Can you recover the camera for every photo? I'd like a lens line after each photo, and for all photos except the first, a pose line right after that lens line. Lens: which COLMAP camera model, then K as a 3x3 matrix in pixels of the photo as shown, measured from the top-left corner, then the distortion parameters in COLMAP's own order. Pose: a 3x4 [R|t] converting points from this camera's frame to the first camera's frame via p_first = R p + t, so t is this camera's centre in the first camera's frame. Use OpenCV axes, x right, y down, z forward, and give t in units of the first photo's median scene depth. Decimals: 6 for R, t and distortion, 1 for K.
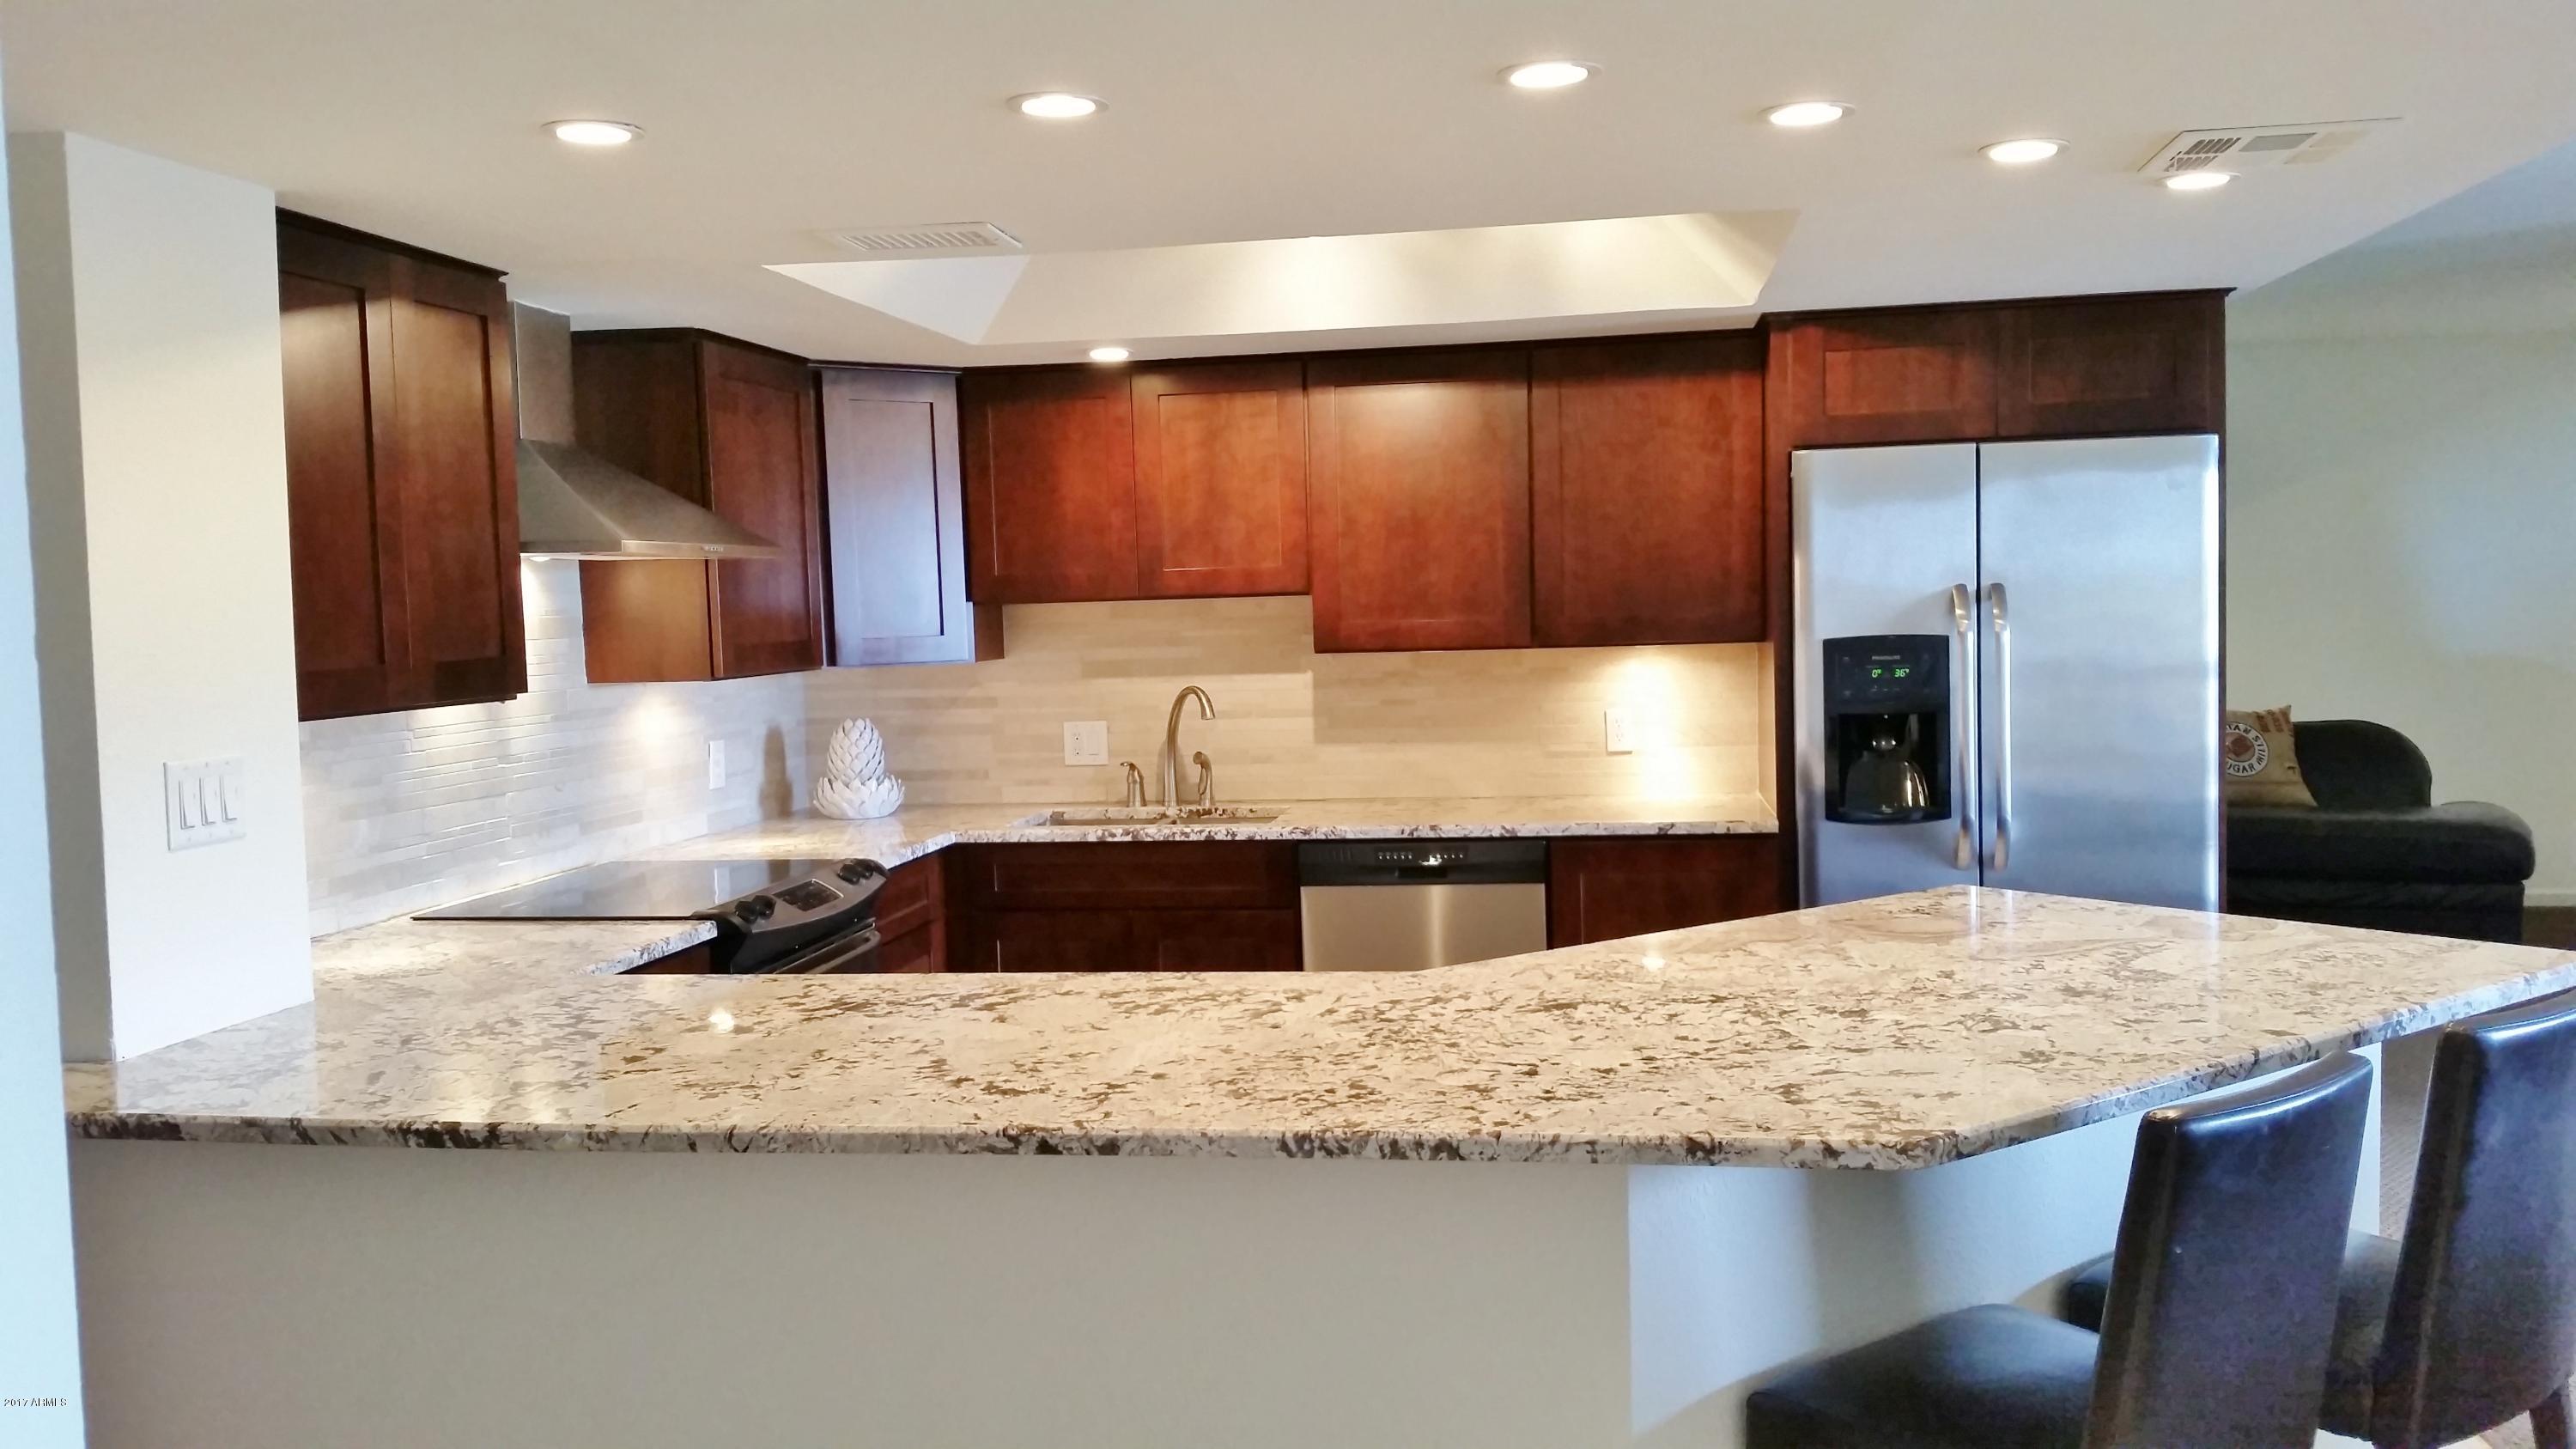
lens RADIAL K [[2098.8, 0, 1297.9], [0, 2098.8, 755.3], [0, 0, 1]] dist [0.117336, -0.220710]
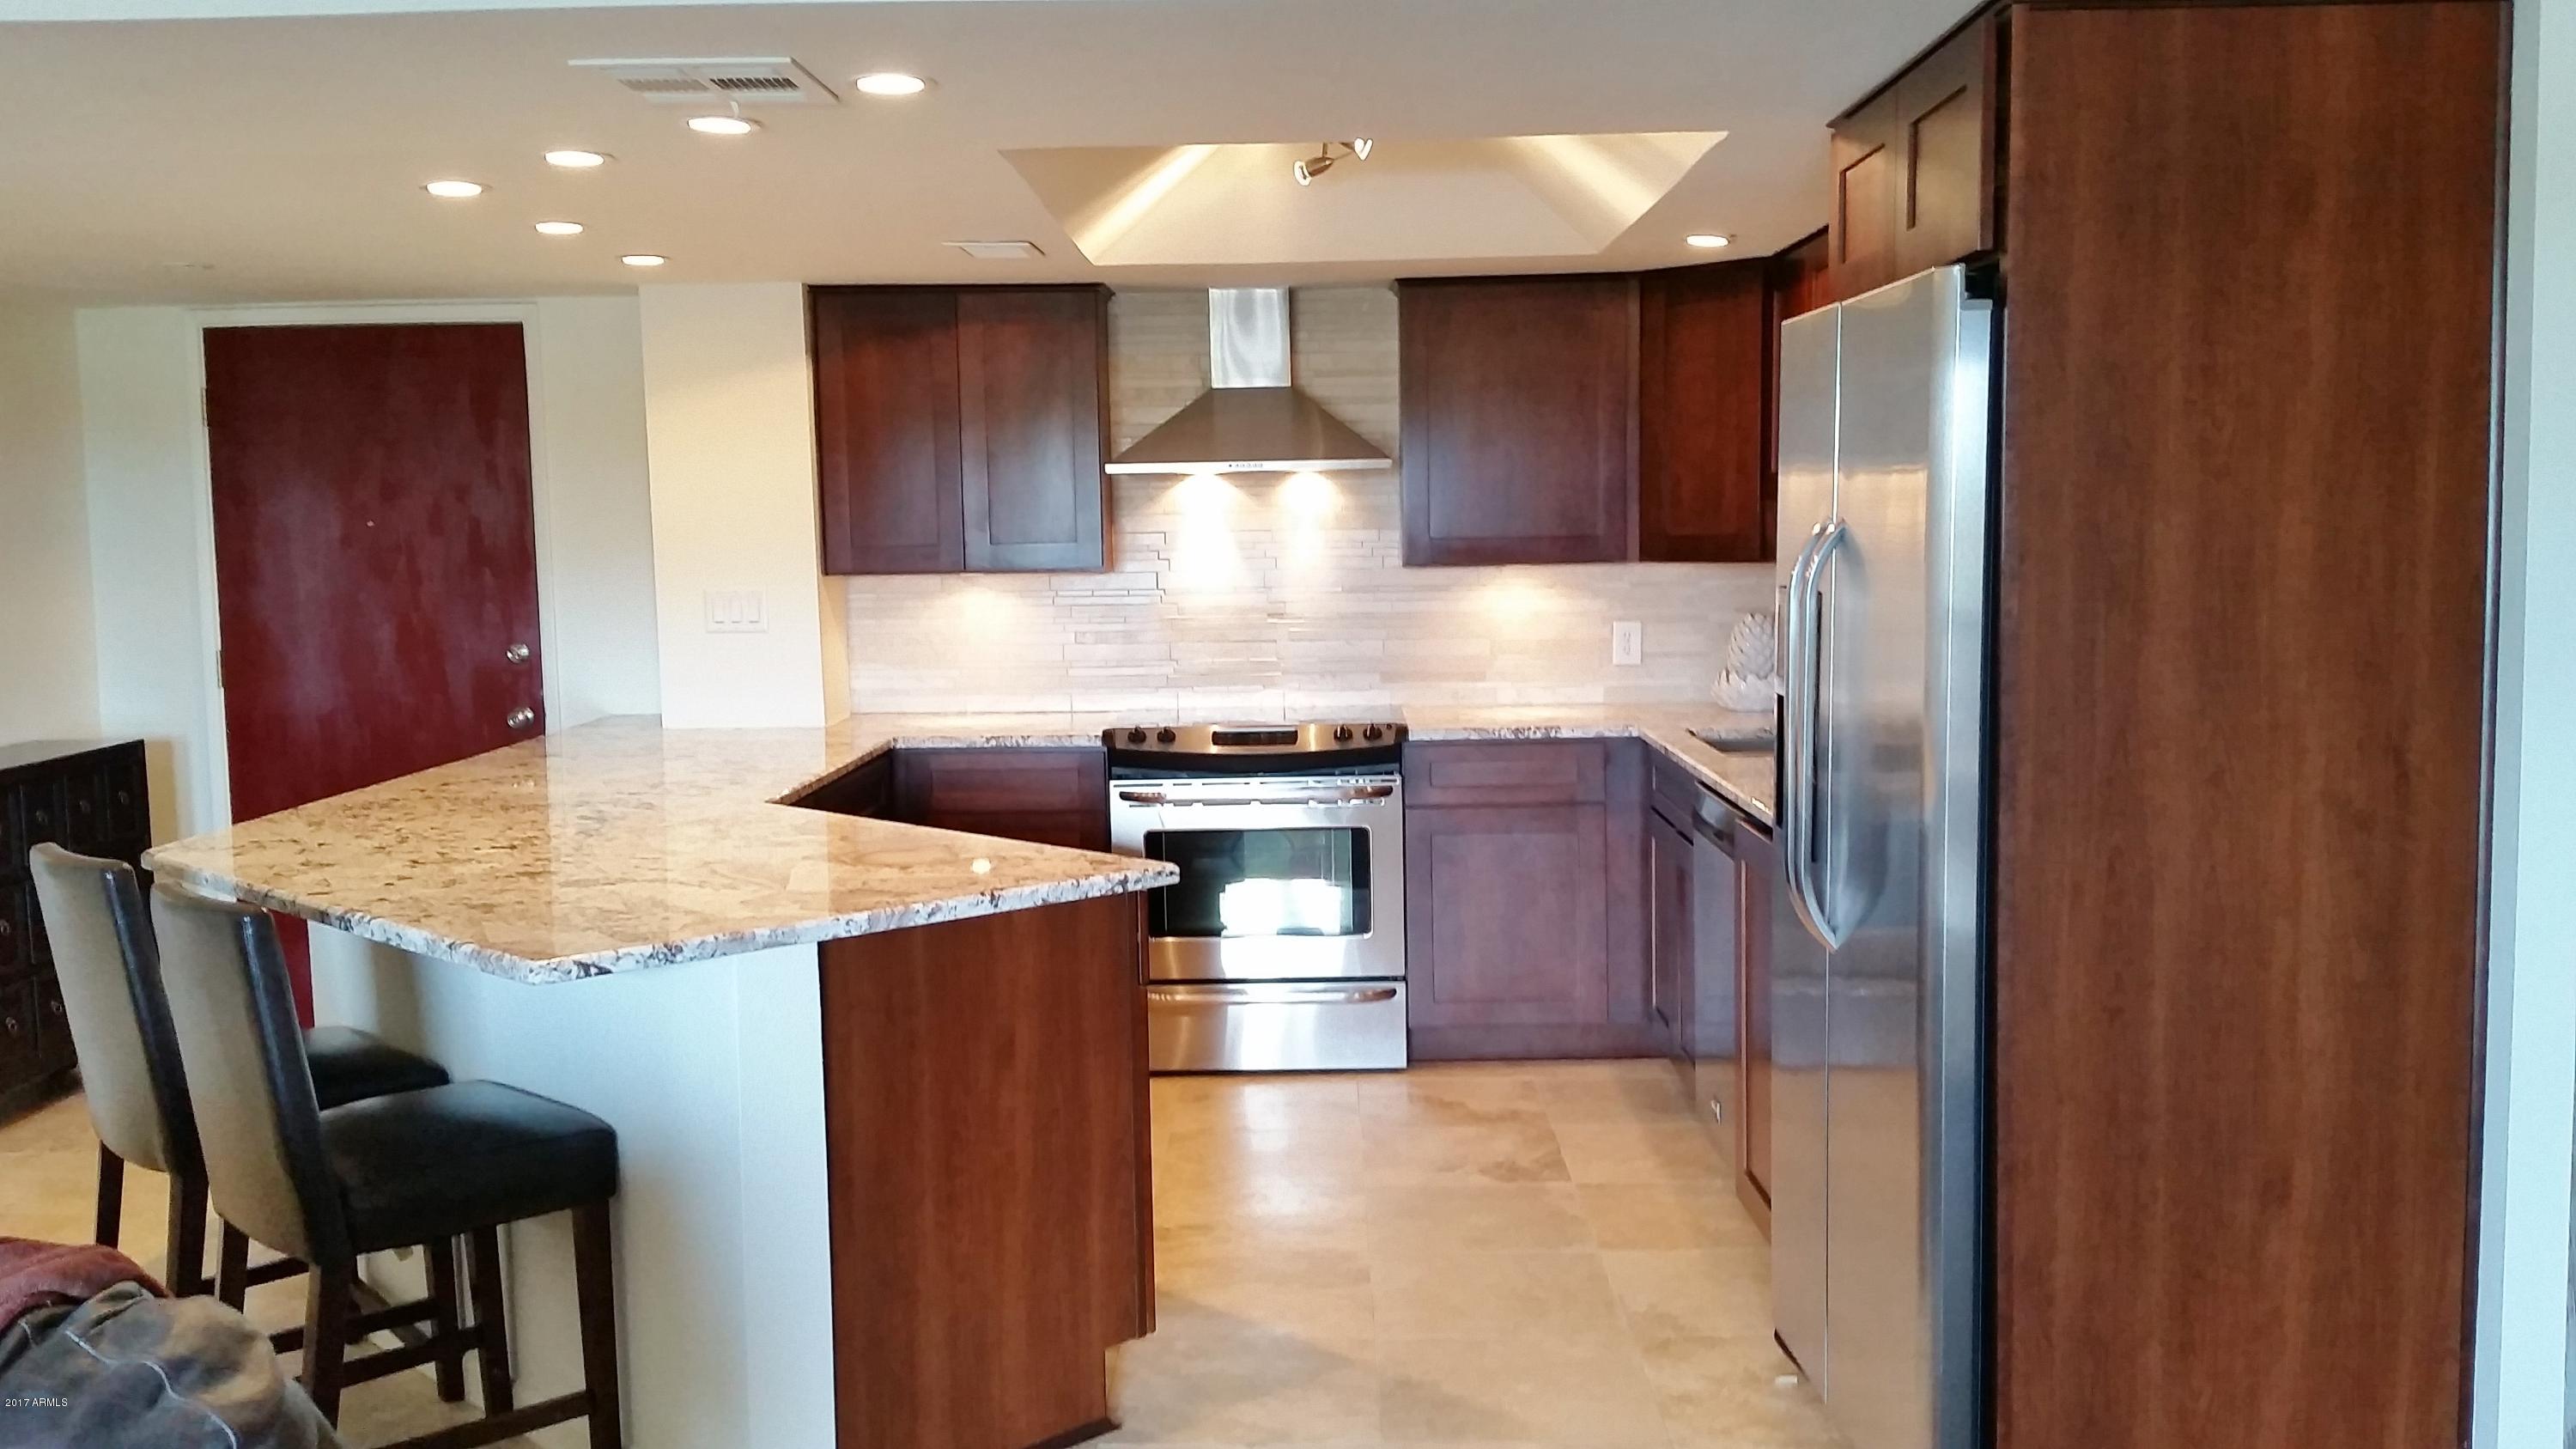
lens RADIAL K [[2098.8, 0, 1297.9], [0, 2098.8, 755.3], [0, 0, 1]] dist [0.117336, -0.220710]
pose [[0.144775, 0.146803, -0.978514, 0.576305], [-0.062747, 0.988304, 0.138988, -0.058656], [0.987473, 0.041277, 0.152293, 0.479995]]
